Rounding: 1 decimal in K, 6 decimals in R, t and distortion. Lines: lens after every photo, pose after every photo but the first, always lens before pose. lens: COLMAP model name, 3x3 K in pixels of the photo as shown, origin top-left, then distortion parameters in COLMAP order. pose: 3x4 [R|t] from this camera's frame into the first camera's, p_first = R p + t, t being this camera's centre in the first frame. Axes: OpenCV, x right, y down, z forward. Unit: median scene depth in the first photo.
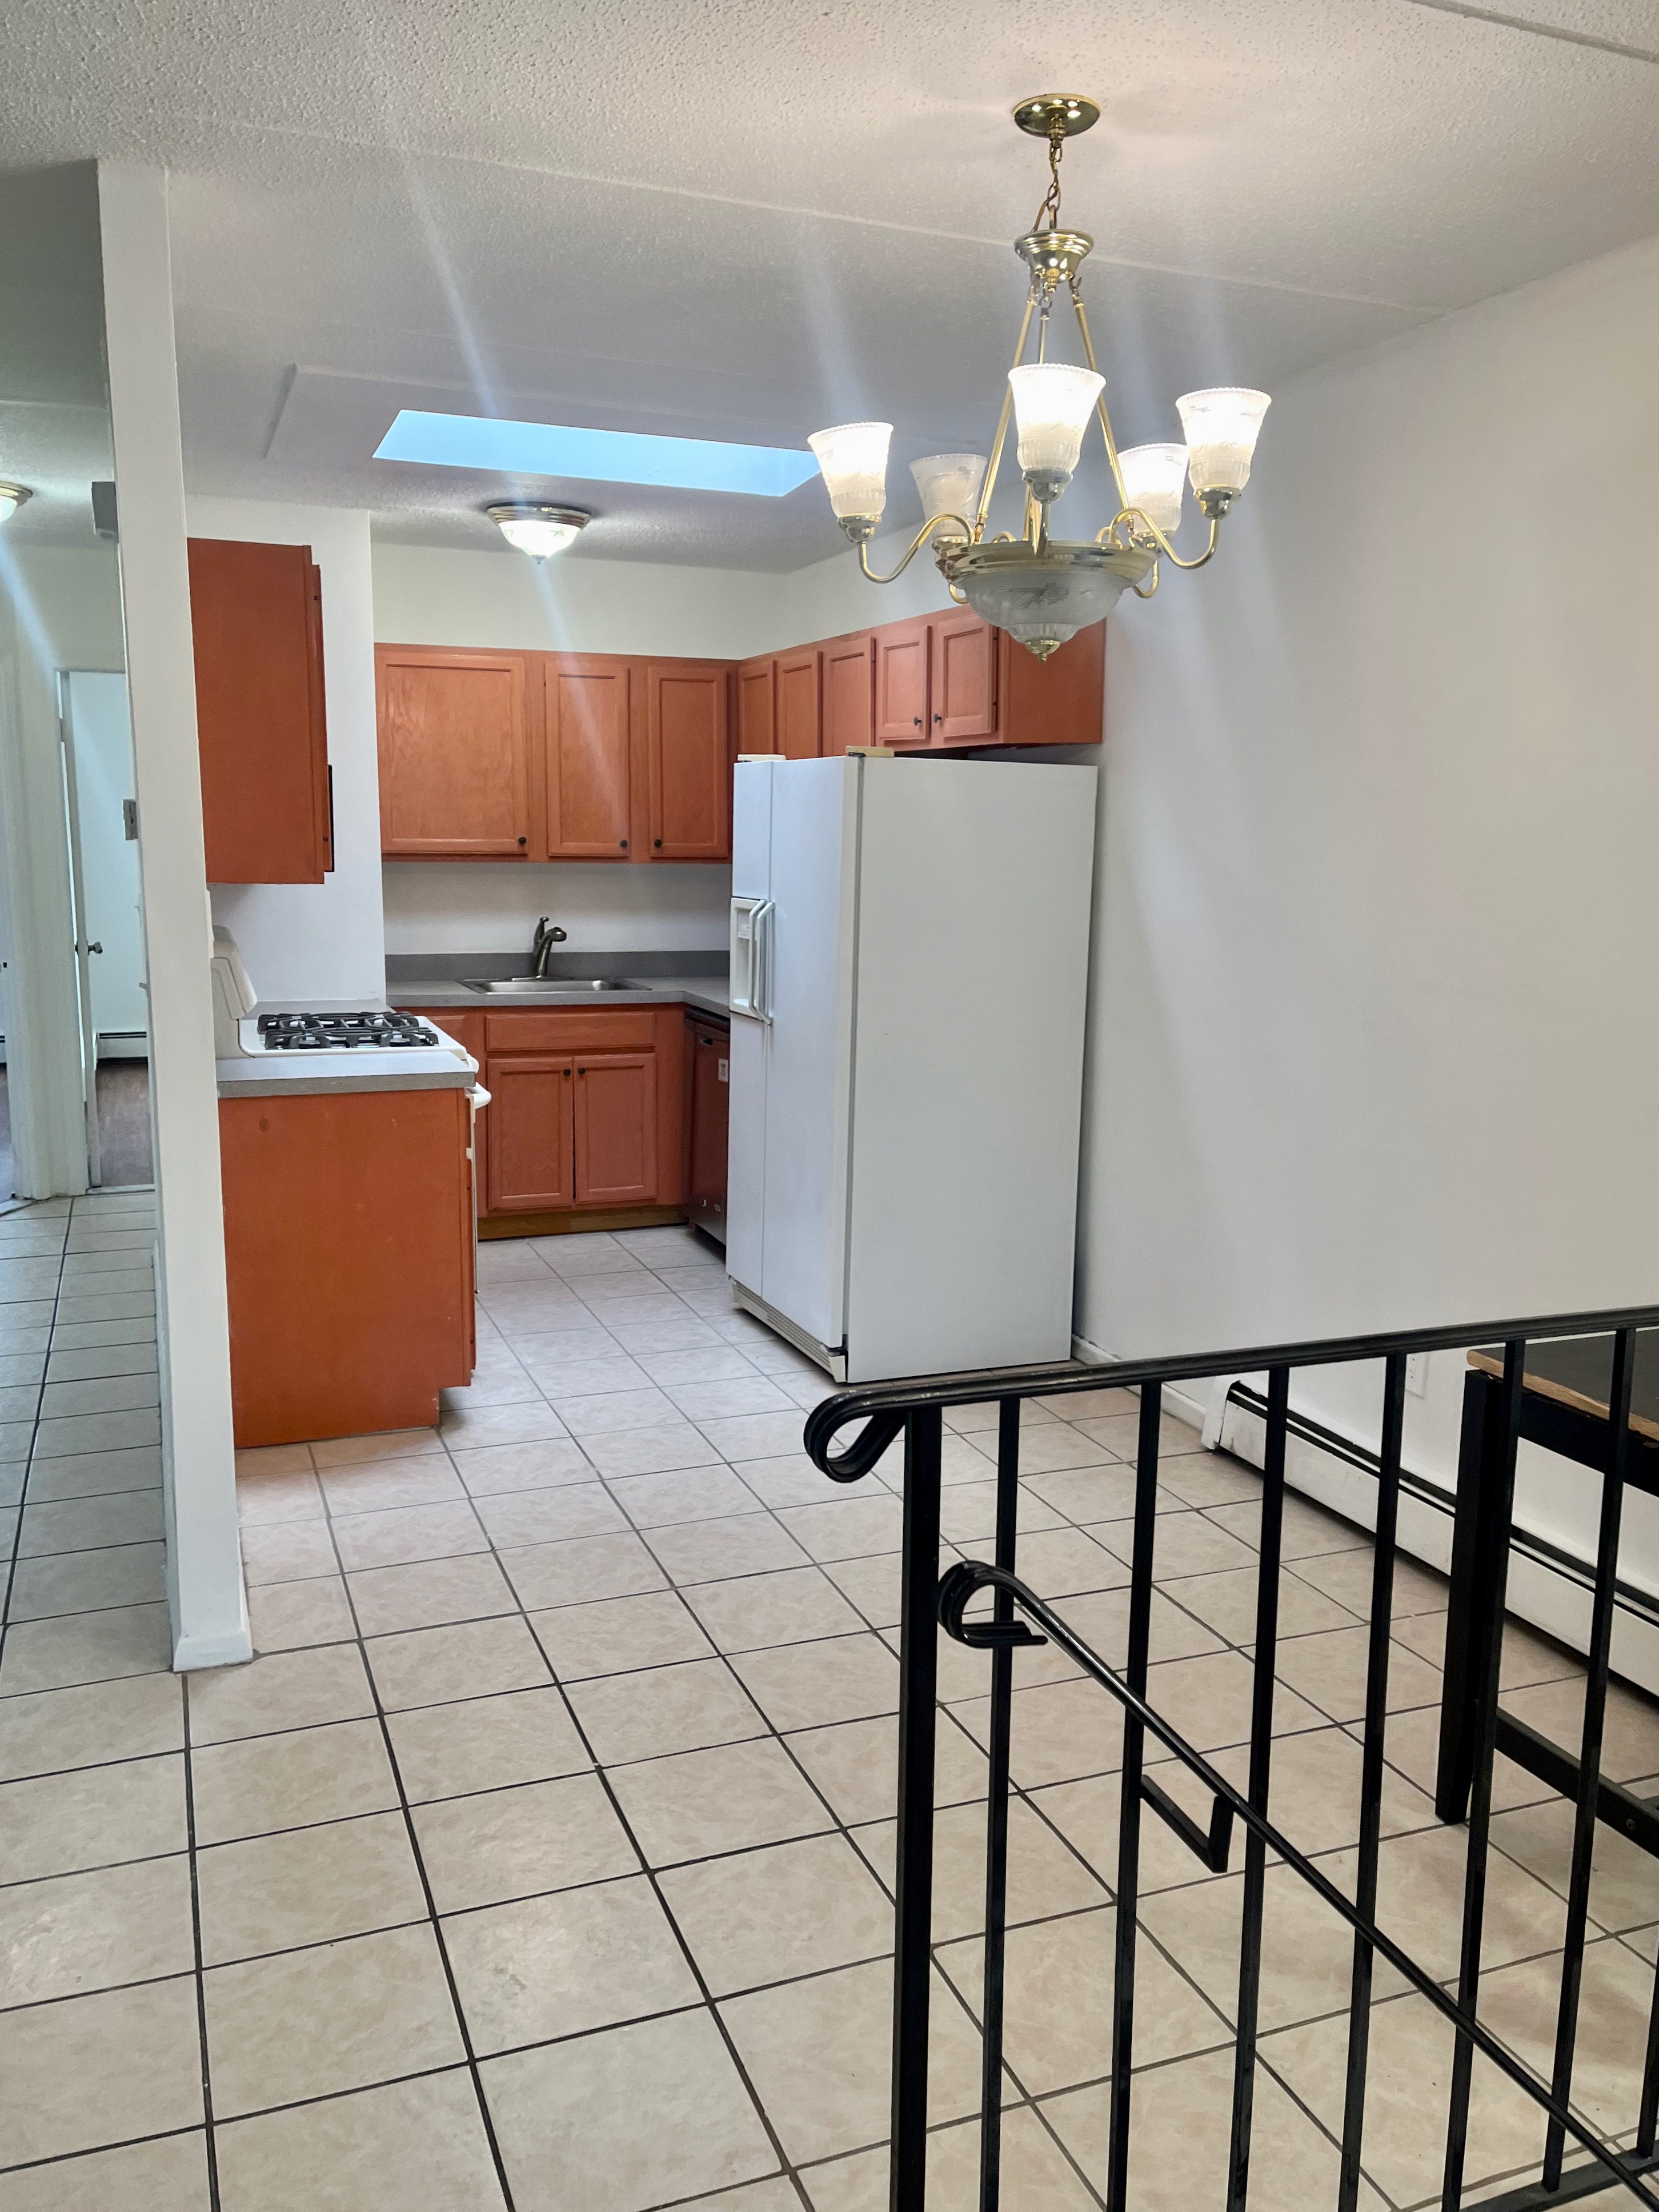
lens RADIAL K [[1699.4, 0, 820.8], [0, 1699.4, 1092.5], [0, 0, 1]] dist [0.057620, -0.061094]
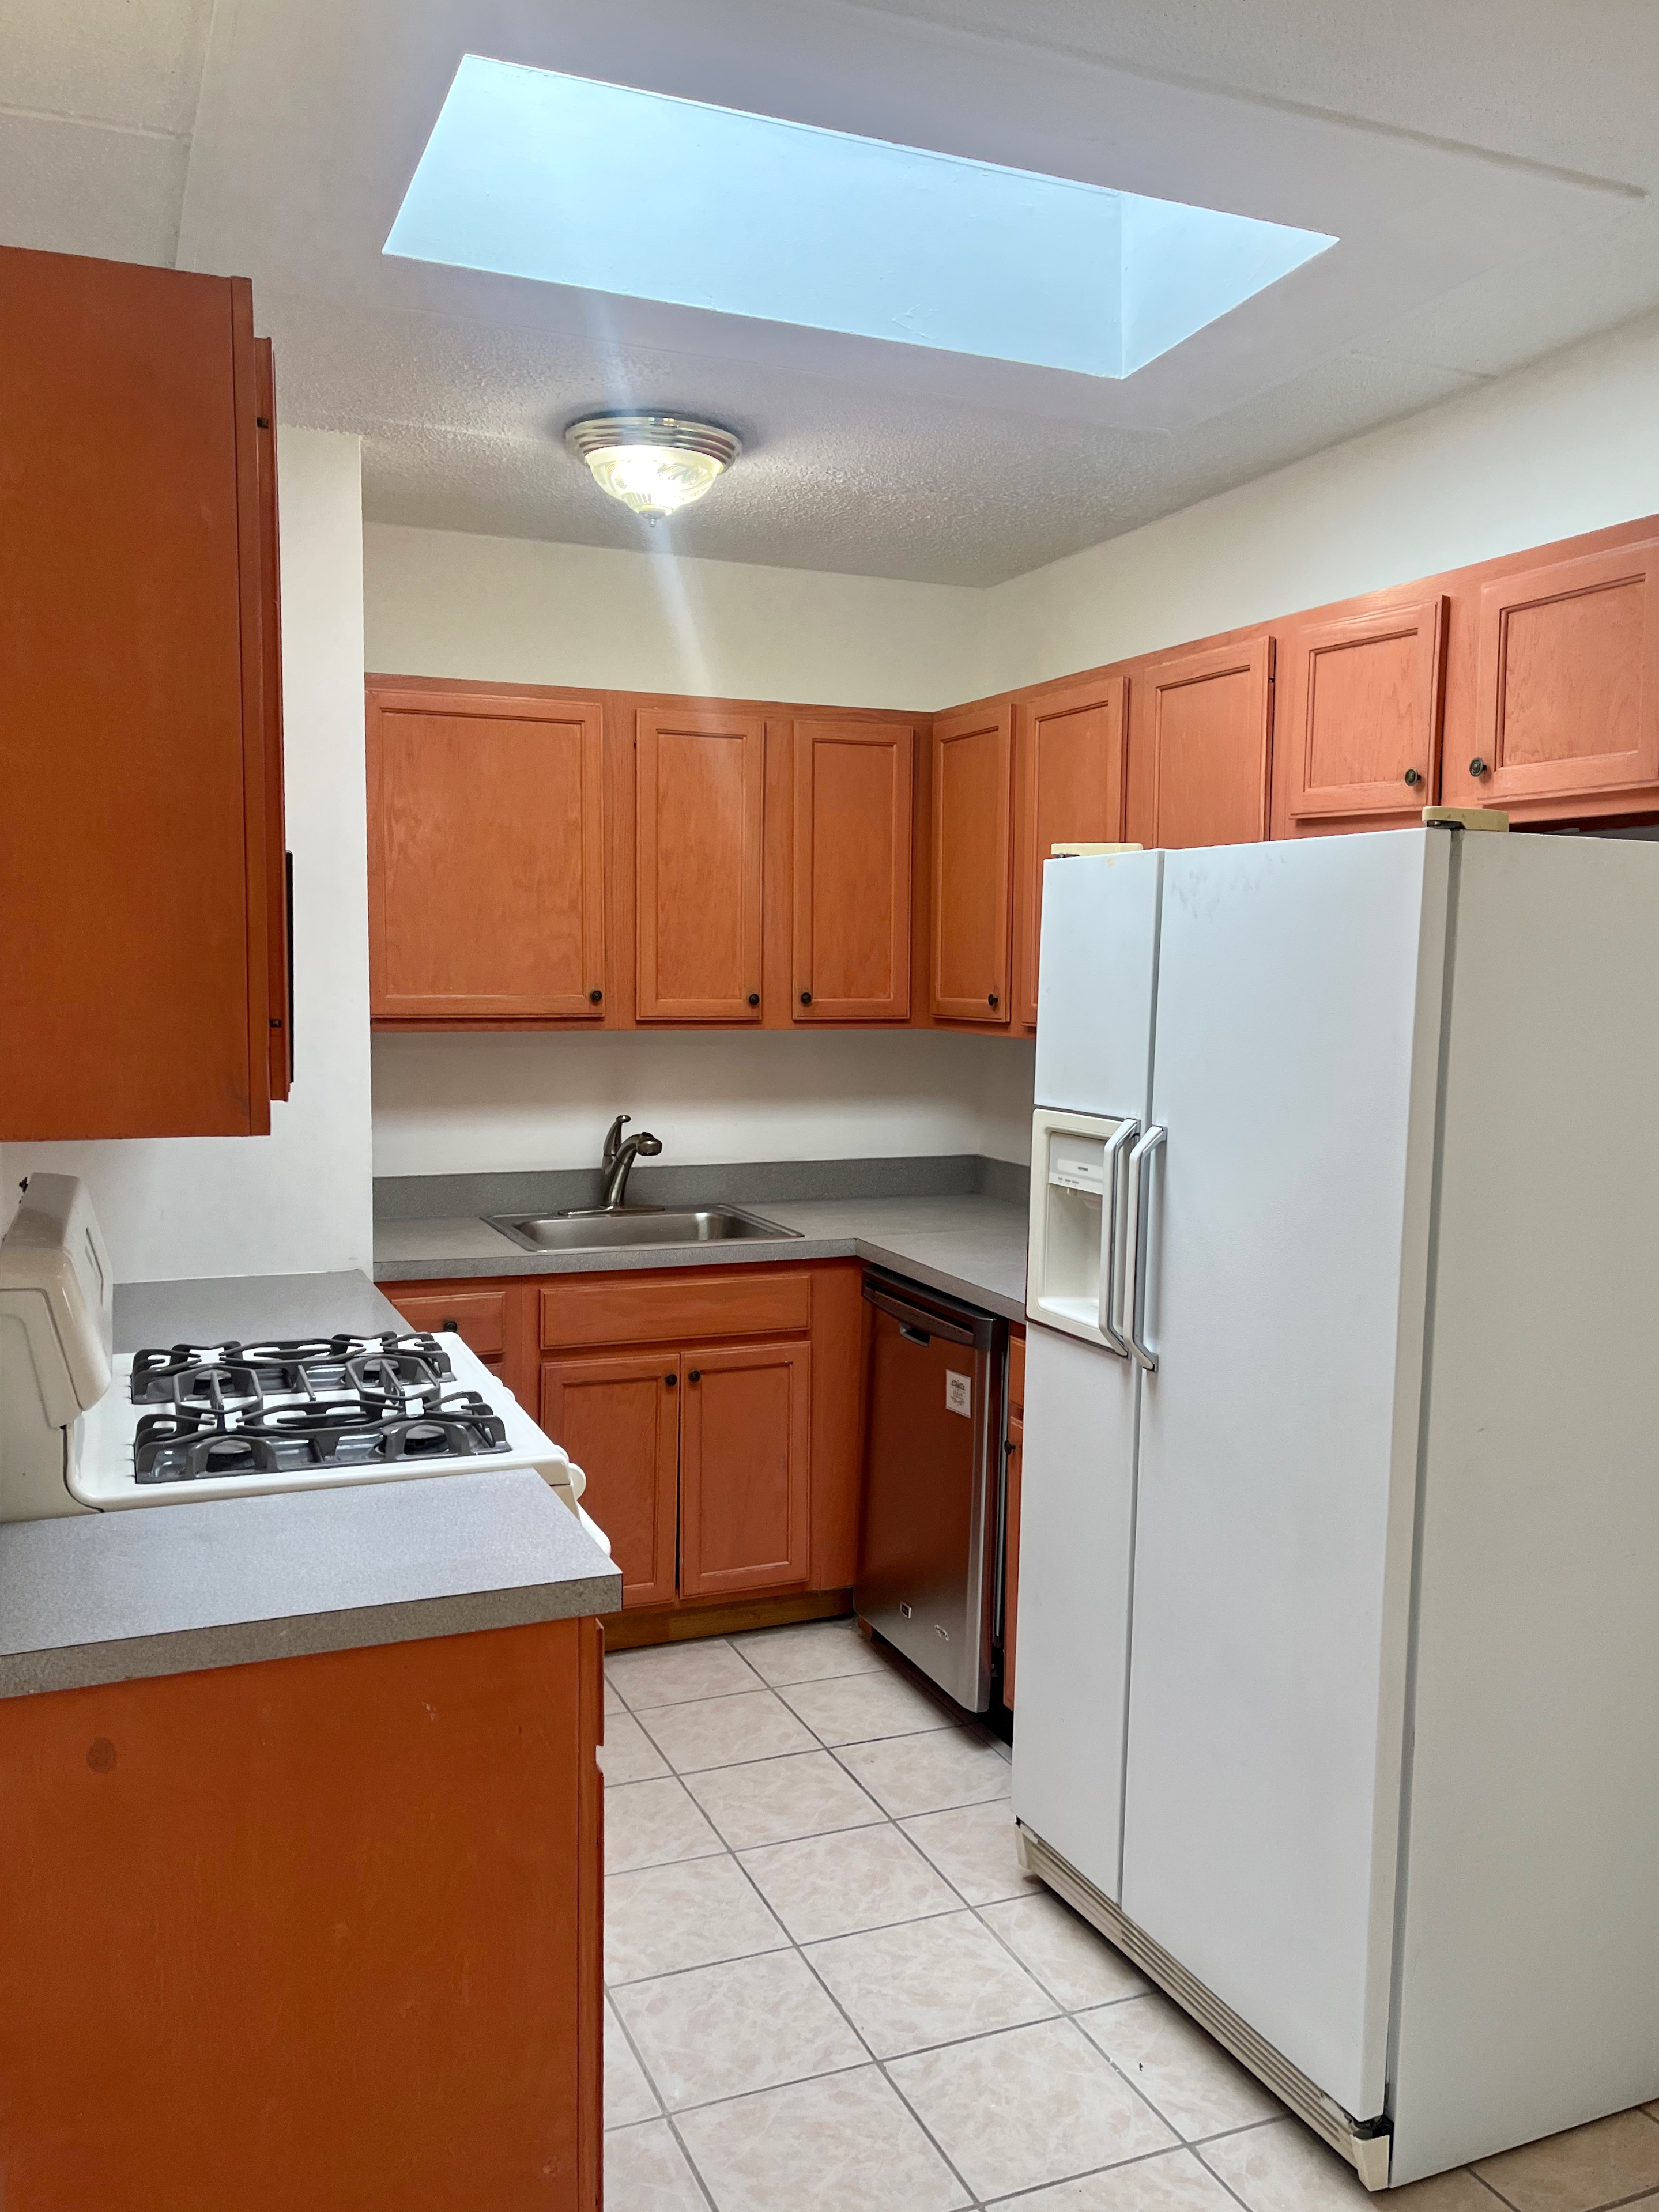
lens RADIAL K [[1838.8, 0, 824.8], [0, 1838.8, 1114.5], [0, 0, 1]] dist [0.070251, -0.027318]
pose [[0.999957, -0.001862, 0.009139, -0.103469], [0.002513, 0.997420, -0.071745, -0.059867], [-0.008982, 0.071765, 0.997381, 0.355645]]
